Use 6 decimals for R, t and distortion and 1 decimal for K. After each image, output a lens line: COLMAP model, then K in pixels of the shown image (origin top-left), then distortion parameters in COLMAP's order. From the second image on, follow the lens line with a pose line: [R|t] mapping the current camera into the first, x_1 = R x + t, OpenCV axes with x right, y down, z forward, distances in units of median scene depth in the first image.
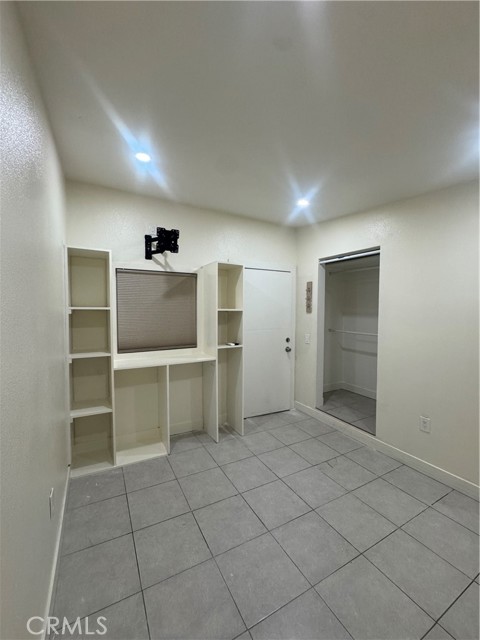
lens RADIAL K [[258.3, 0, 244.0], [0, 258.3, 319.1], [0, 0, 1]] dist [-0.007201, 0.001070]
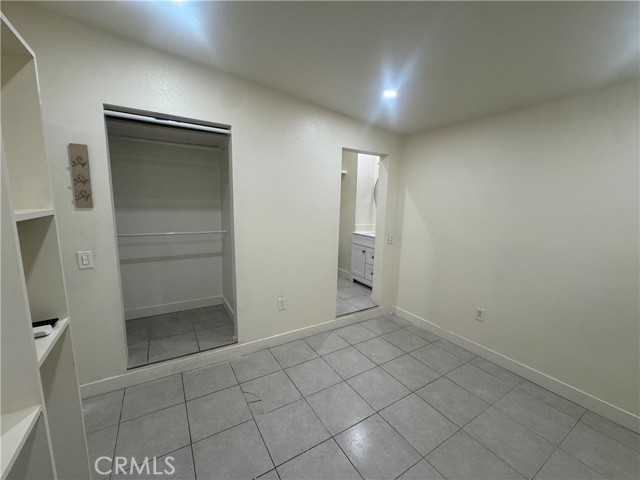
lens RADIAL K [[258.3, 0, 319.6], [0, 258.3, 237.8], [0, 0, 1]] dist [-0.007201, 0.001070]
pose [[-0.032488, -0.152409, 0.987783, -0.355751], [0.007307, 0.988242, 0.152720, -0.053595], [-0.999445, 0.012179, -0.030992, 0.751201]]
